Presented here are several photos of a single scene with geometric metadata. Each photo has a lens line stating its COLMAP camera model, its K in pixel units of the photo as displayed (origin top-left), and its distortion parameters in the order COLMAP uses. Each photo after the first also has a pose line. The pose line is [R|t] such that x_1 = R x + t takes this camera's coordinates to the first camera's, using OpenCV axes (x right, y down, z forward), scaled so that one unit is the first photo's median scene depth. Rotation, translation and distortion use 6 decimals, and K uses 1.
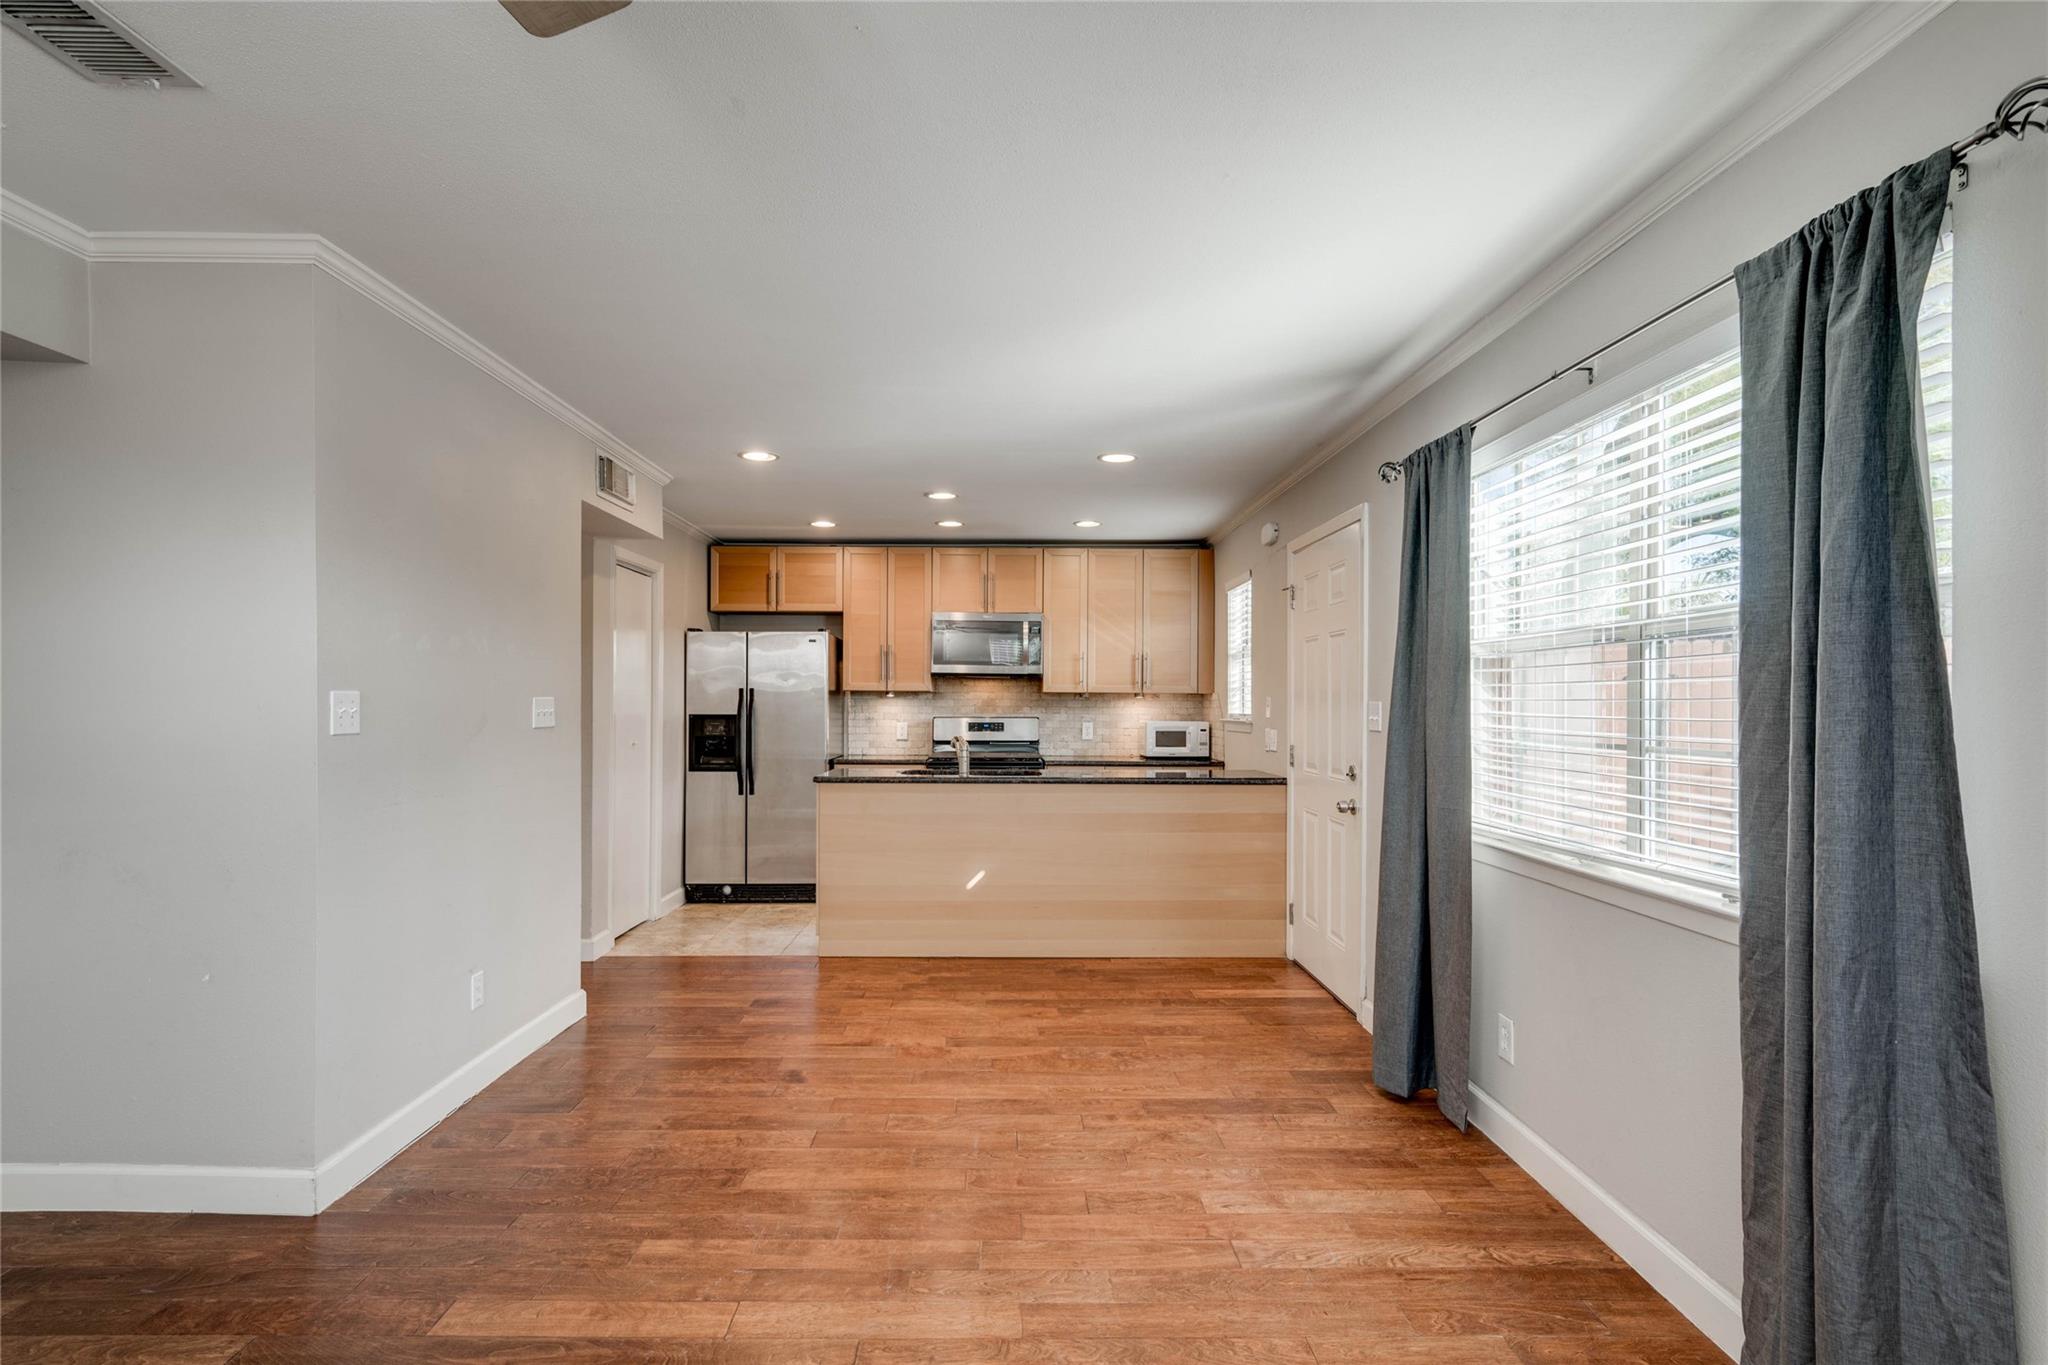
lens RADIAL K [[978.7, 0, 988.5], [0, 978.7, 704.0], [0, 0, 1]] dist [0.006476, 0.001609]
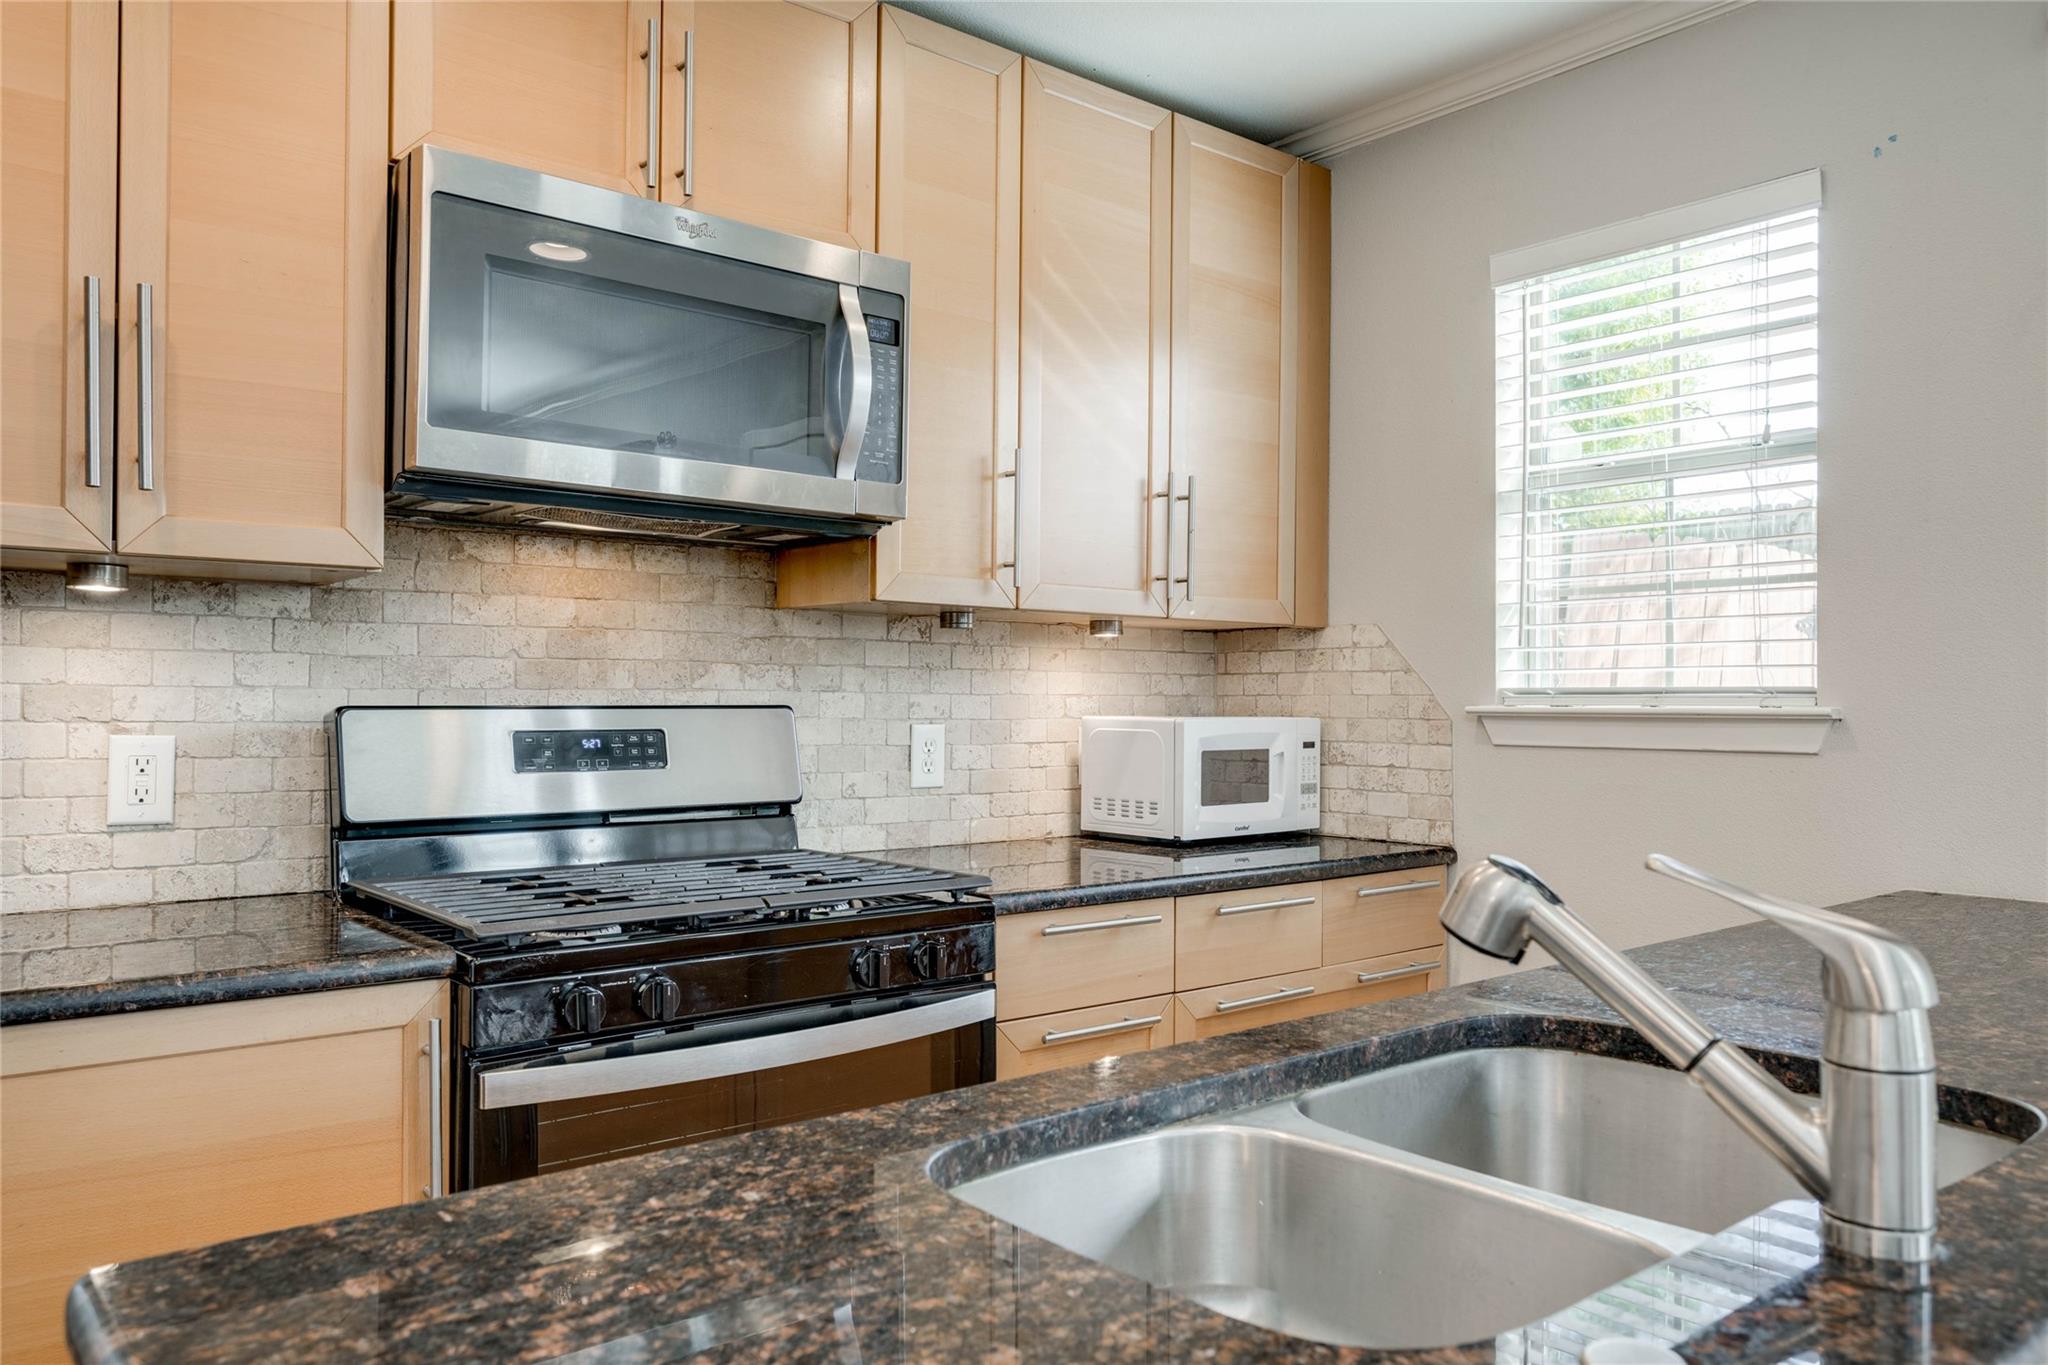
lens RADIAL K [[1445.3, 0, 989.6], [0, 1445.3, 695.7], [0, 0, 1]] dist [-0.000684, 0.000451]
pose [[0.763896, 0.001158, 0.645338, -0.249978], [-0.002432, 0.999996, 0.001085, 0.018015], [-0.645335, -0.002398, 0.763896, 1.165800]]
